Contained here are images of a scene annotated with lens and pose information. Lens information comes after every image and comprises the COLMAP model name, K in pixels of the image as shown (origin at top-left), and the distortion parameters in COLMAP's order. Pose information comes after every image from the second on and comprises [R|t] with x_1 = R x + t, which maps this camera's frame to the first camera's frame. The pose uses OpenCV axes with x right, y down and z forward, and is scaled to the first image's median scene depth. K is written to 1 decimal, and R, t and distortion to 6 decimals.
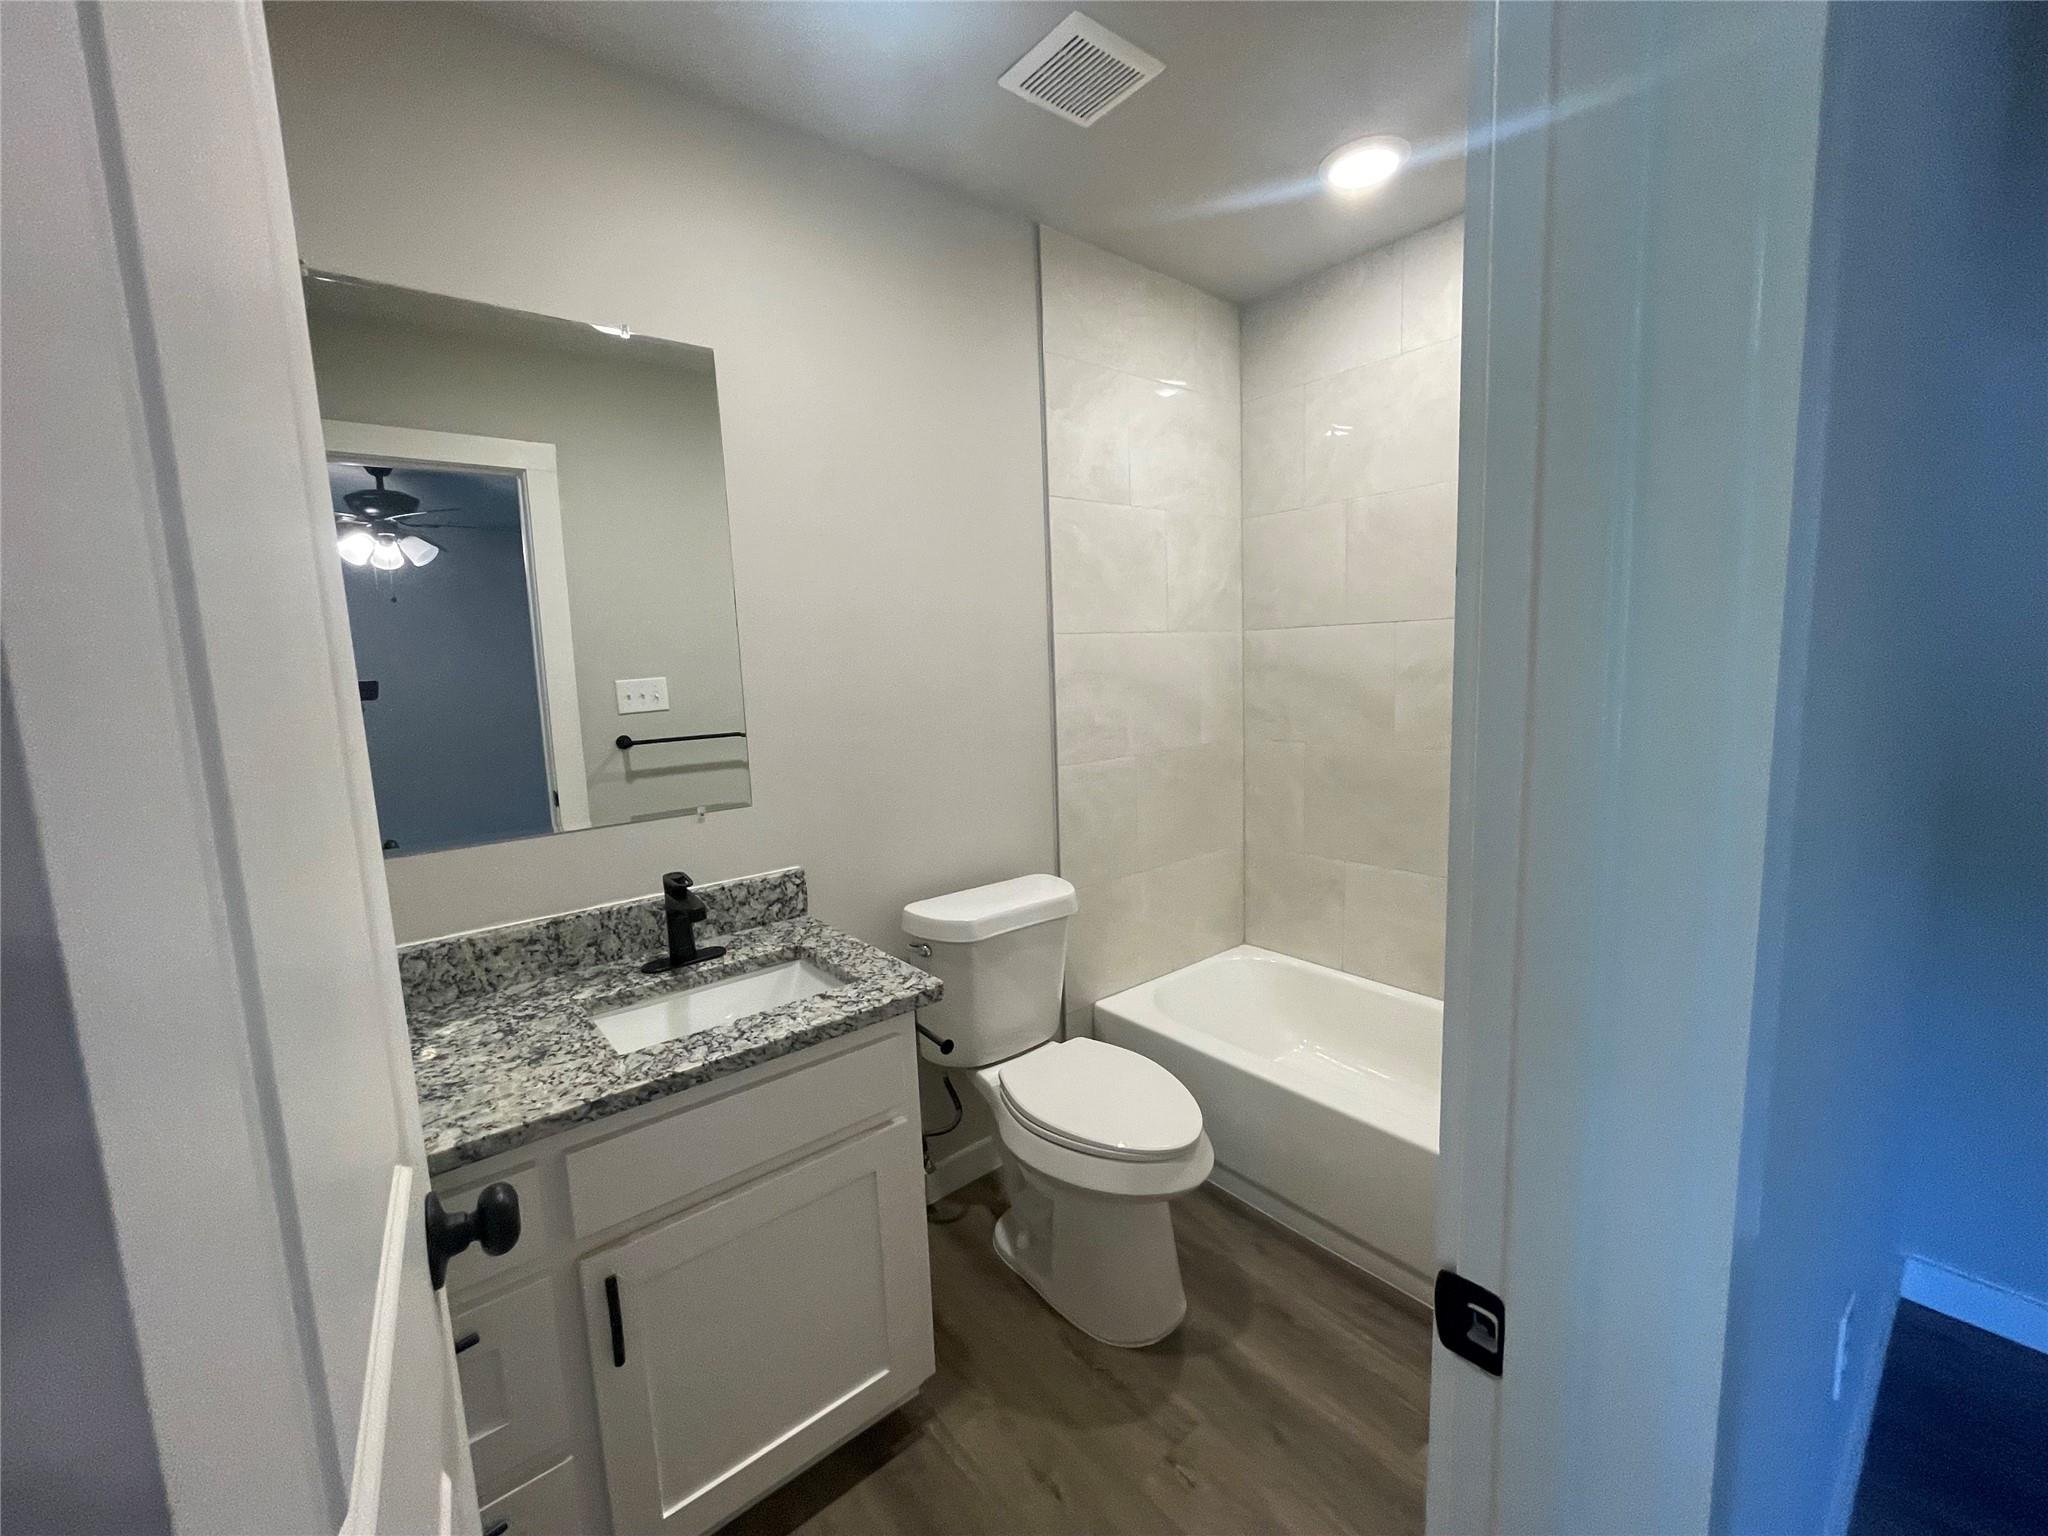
lens RADIAL K [[830.3, 0, 1024.5], [0, 830.3, 770.0], [0, 0, 1]] dist [-0.002580, 0.000175]
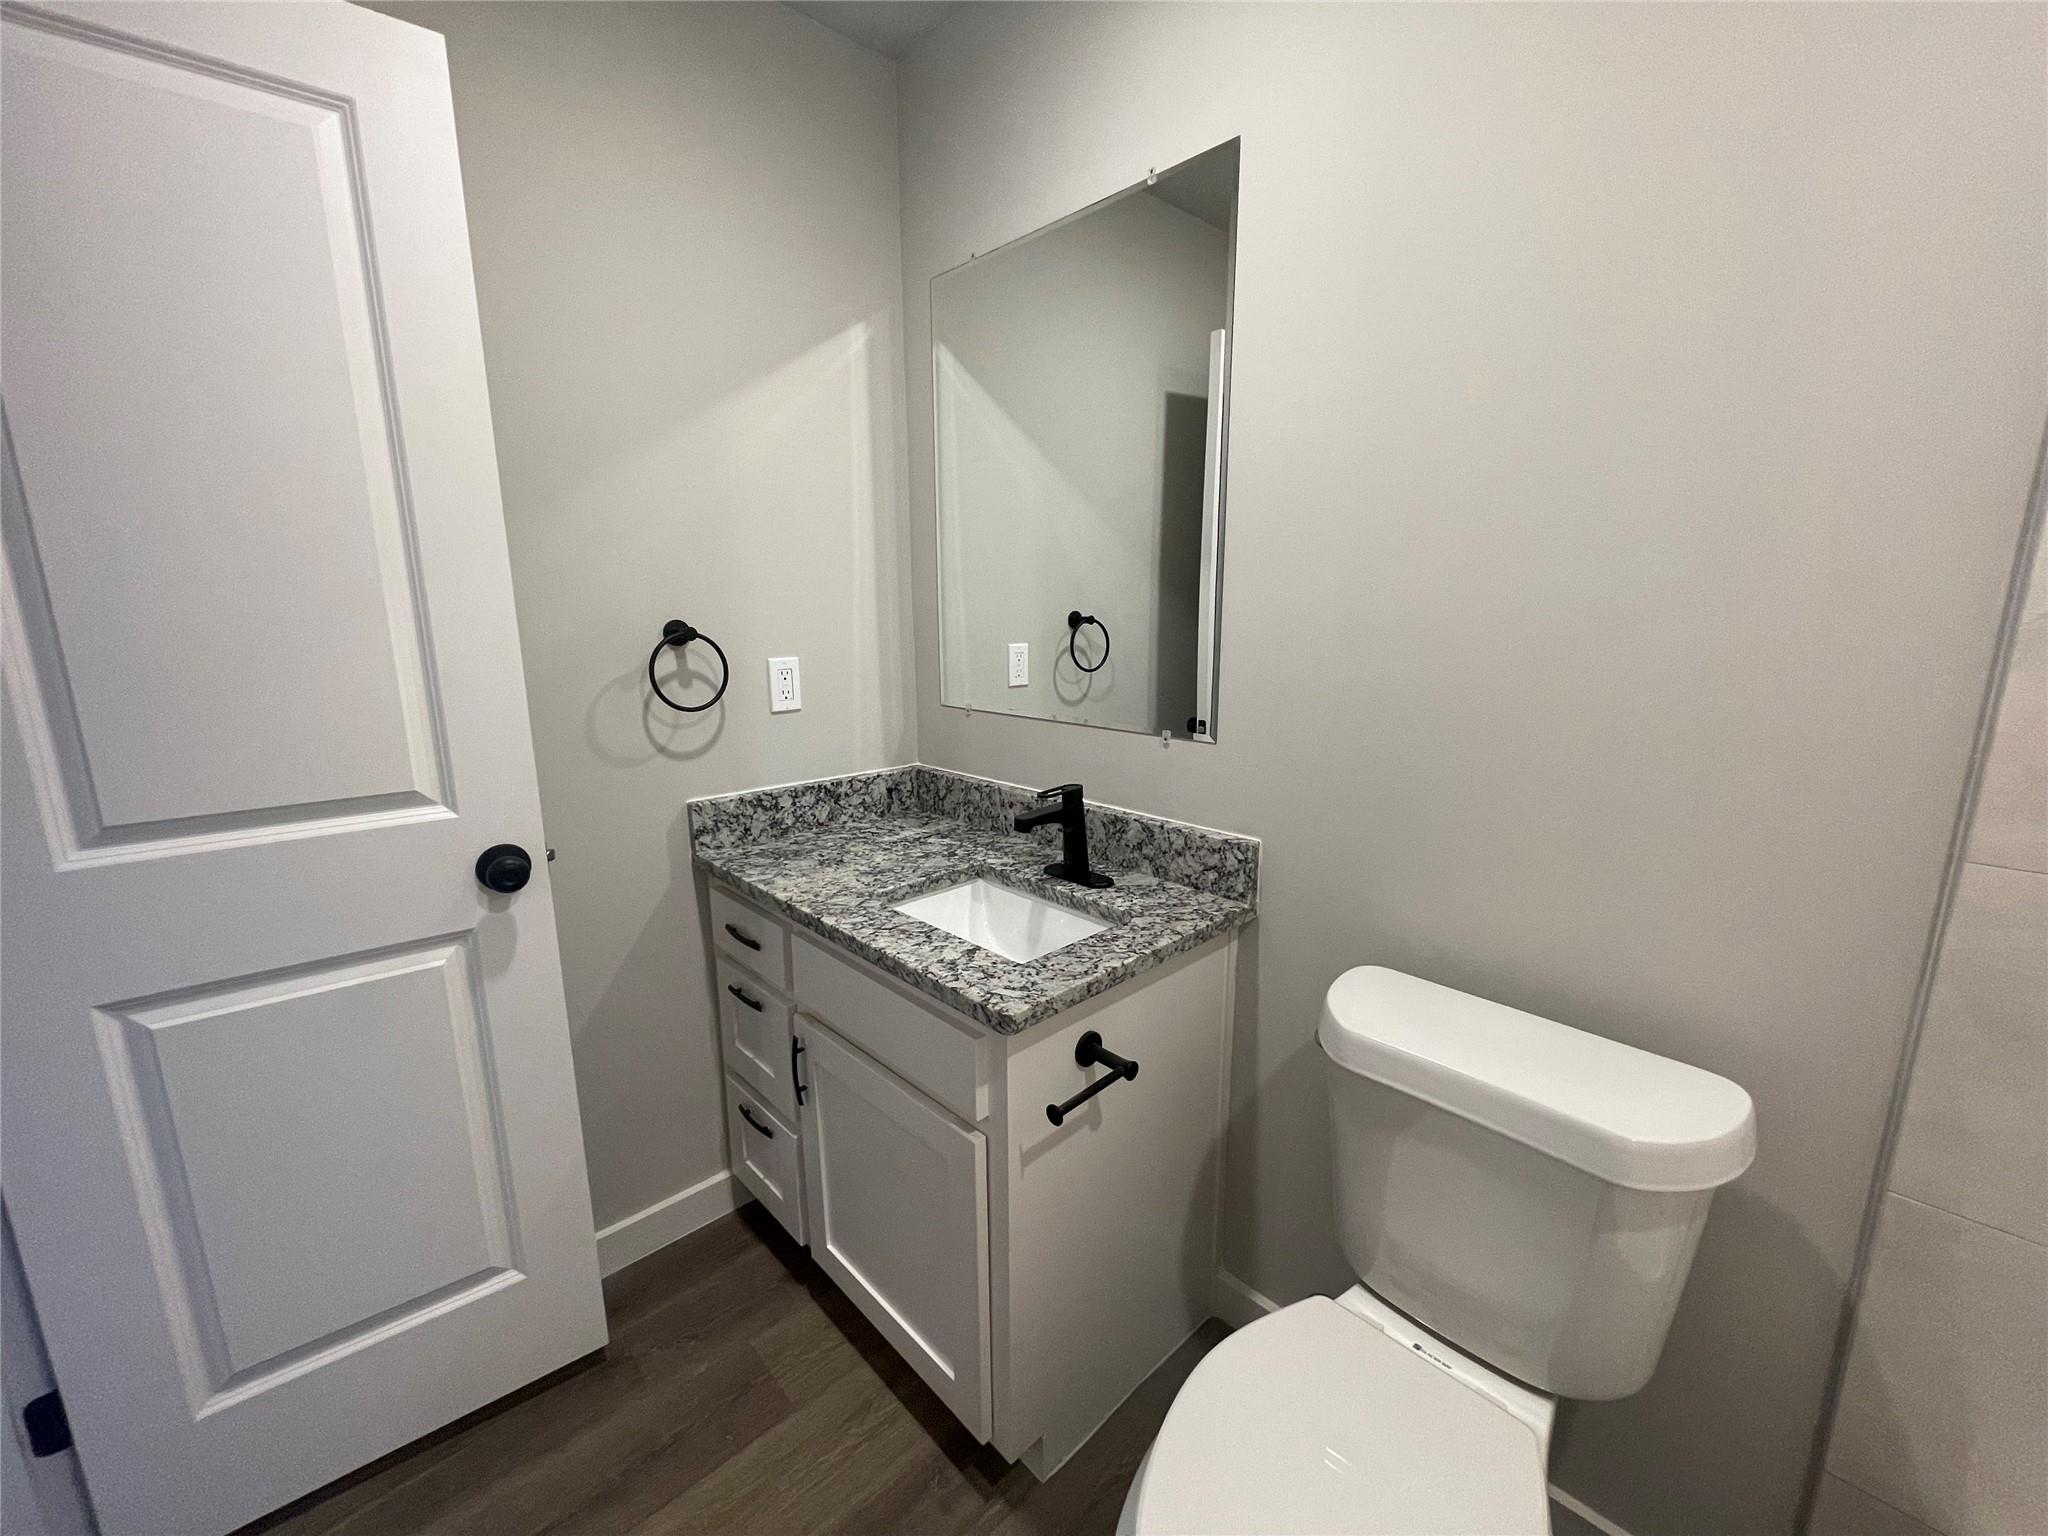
lens RADIAL K [[830.3, 0, 1024.5], [0, 830.3, 770.0], [0, 0, 1]] dist [-0.002580, 0.000175]
pose [[0.067916, 0.233978, -0.969867, 0.542638], [-0.129778, 0.965924, 0.223939, -0.108222], [0.989214, 0.110658, 0.095967, 0.912286]]
